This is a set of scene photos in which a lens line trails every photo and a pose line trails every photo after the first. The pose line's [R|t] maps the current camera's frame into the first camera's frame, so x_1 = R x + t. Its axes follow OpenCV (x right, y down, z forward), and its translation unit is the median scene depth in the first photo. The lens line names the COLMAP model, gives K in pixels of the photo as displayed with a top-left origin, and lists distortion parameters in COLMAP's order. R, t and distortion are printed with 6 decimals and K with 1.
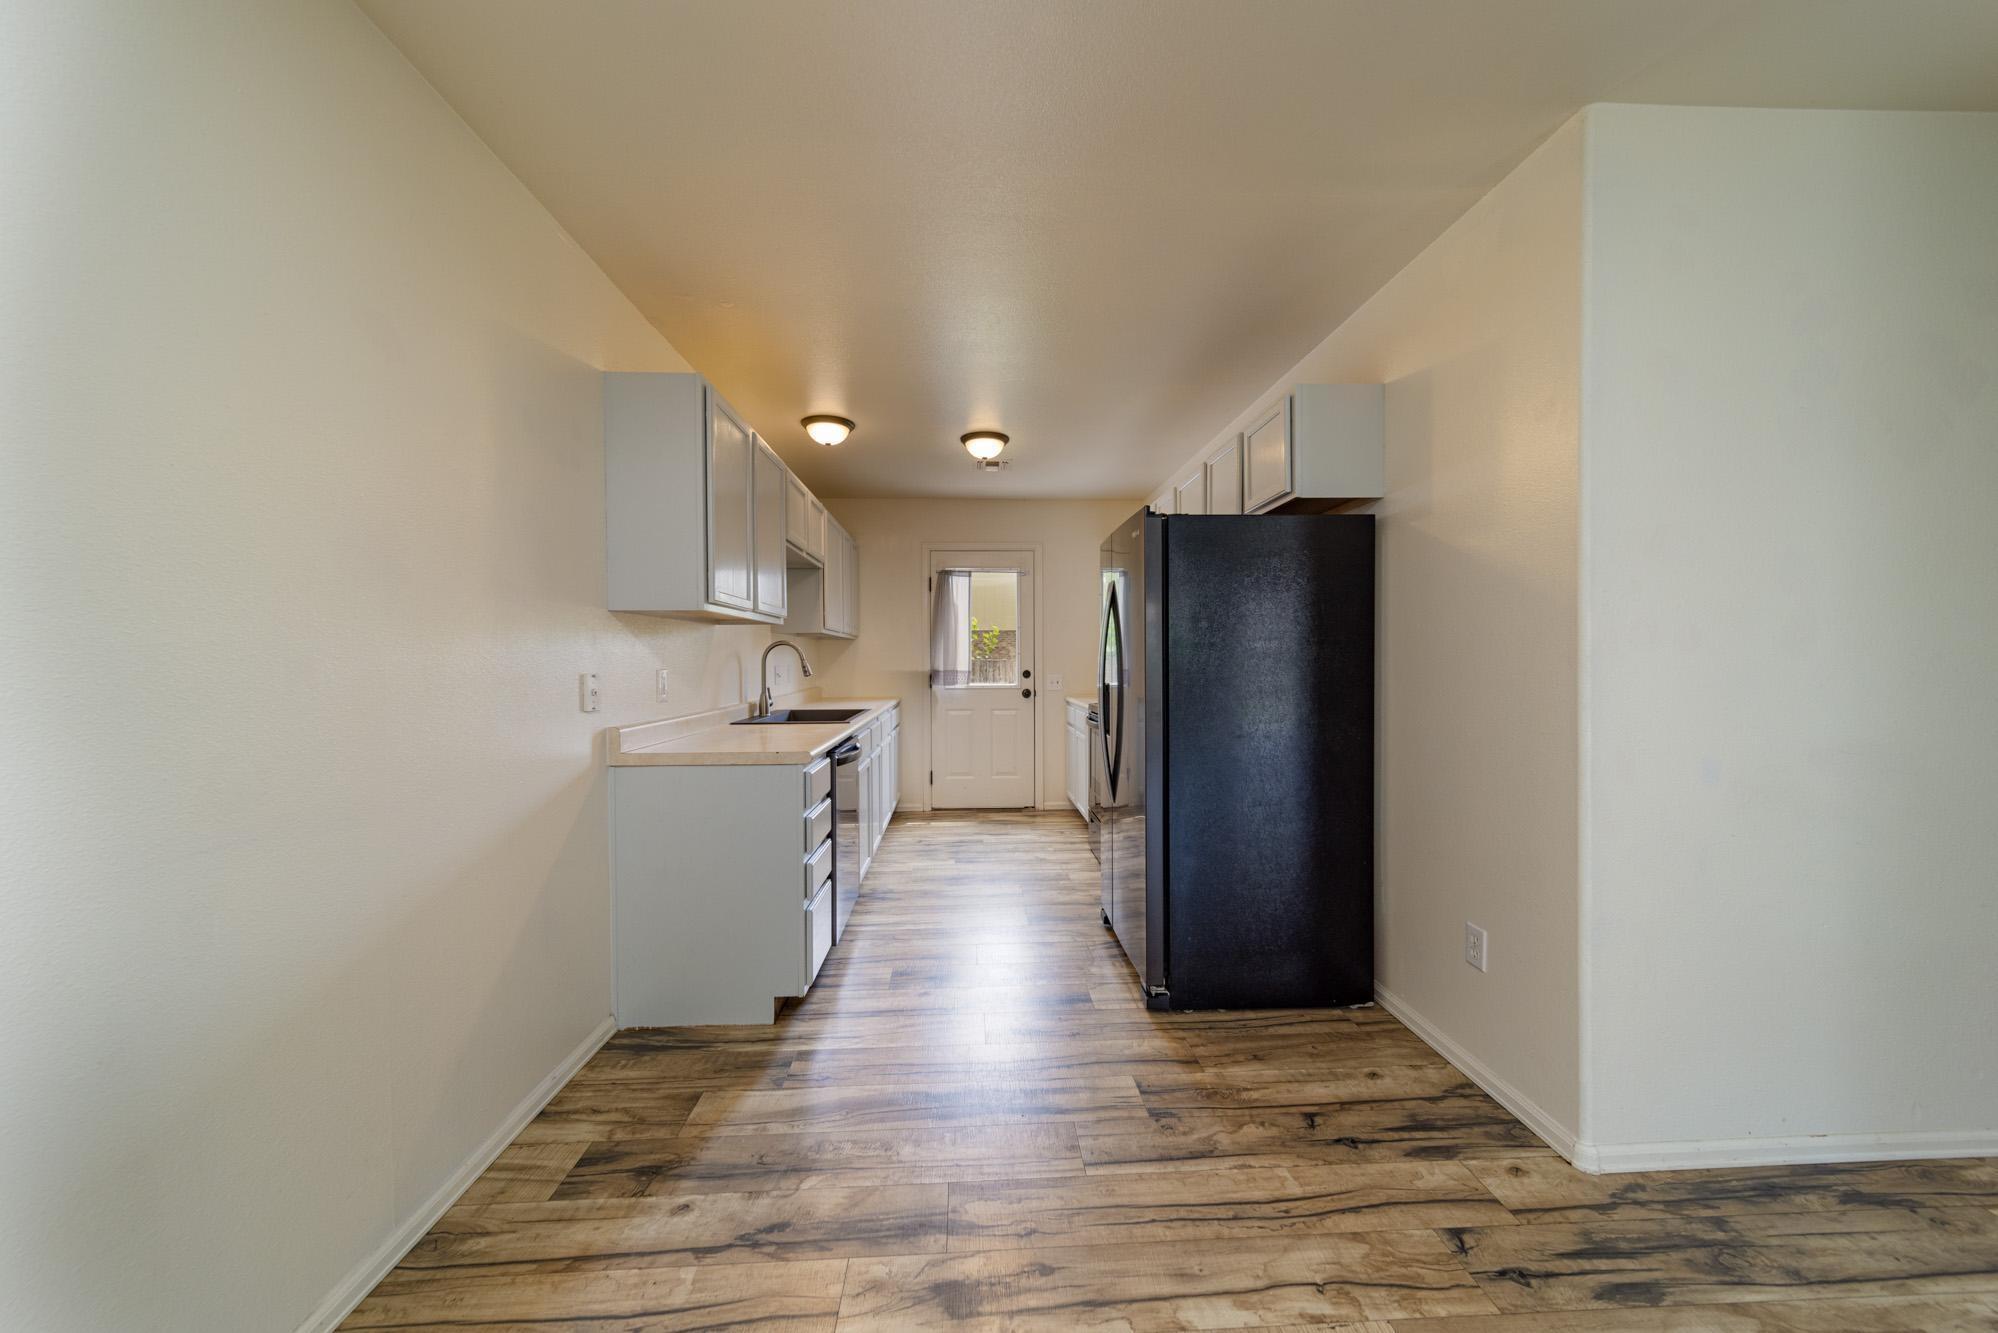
lens RADIAL K [[705.2, 0, 993.0], [0, 705.2, 673.6], [0, 0, 1]] dist [0.011083, 0.000569]
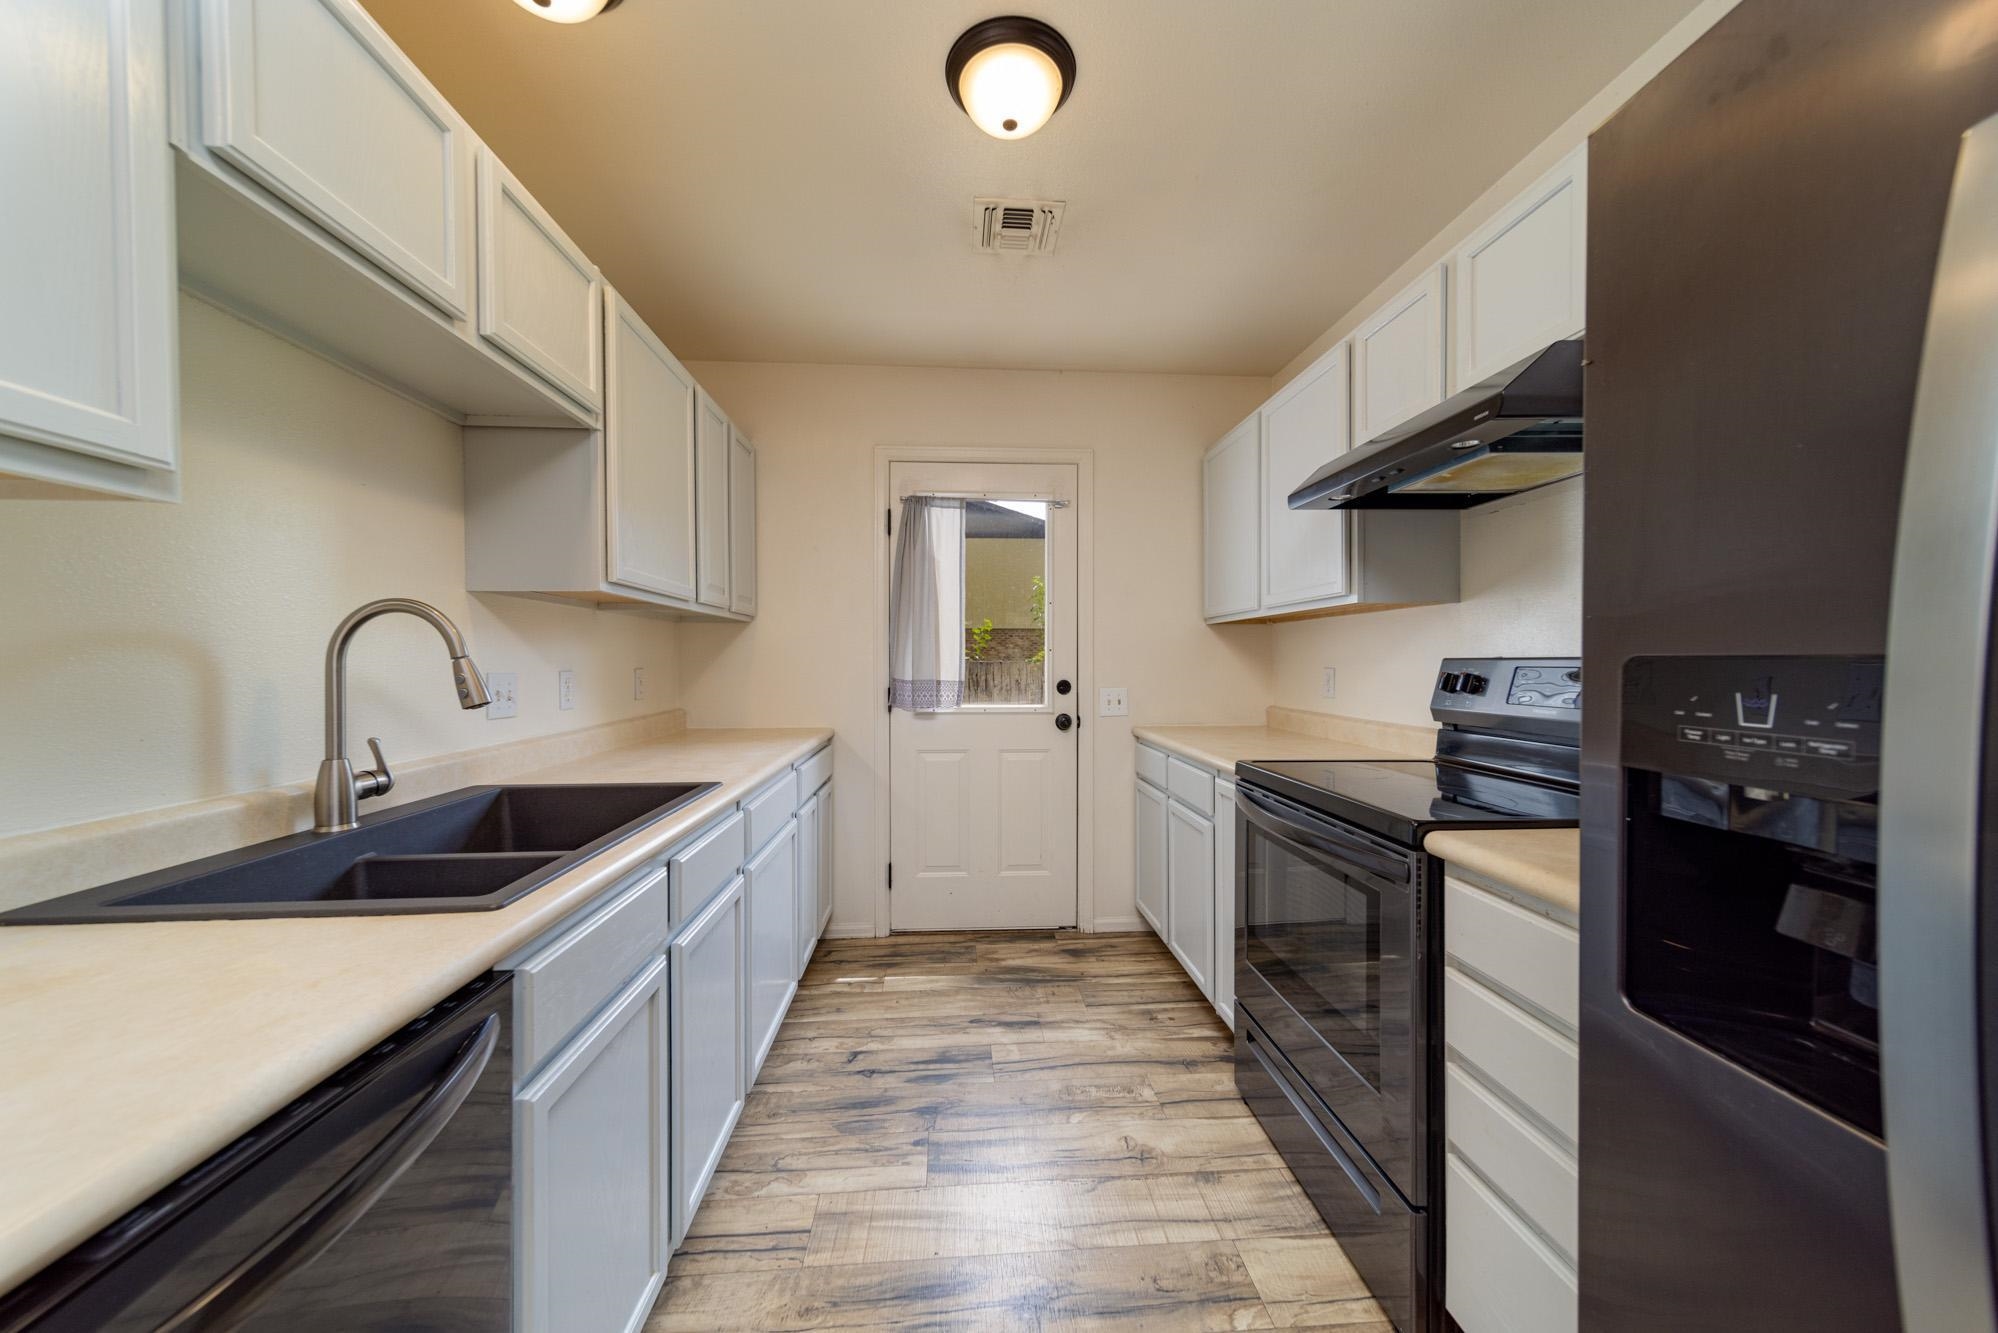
lens RADIAL K [[705.2, 0, 1013.3], [0, 705.2, 664.6], [0, 0, 1]] dist [0.011083, 0.000569]
pose [[0.998750, 0.004600, 0.049771, -0.019741], [-0.003727, 0.999838, -0.017609, -0.007135], [-0.049844, 0.017402, 0.998605, 0.448543]]
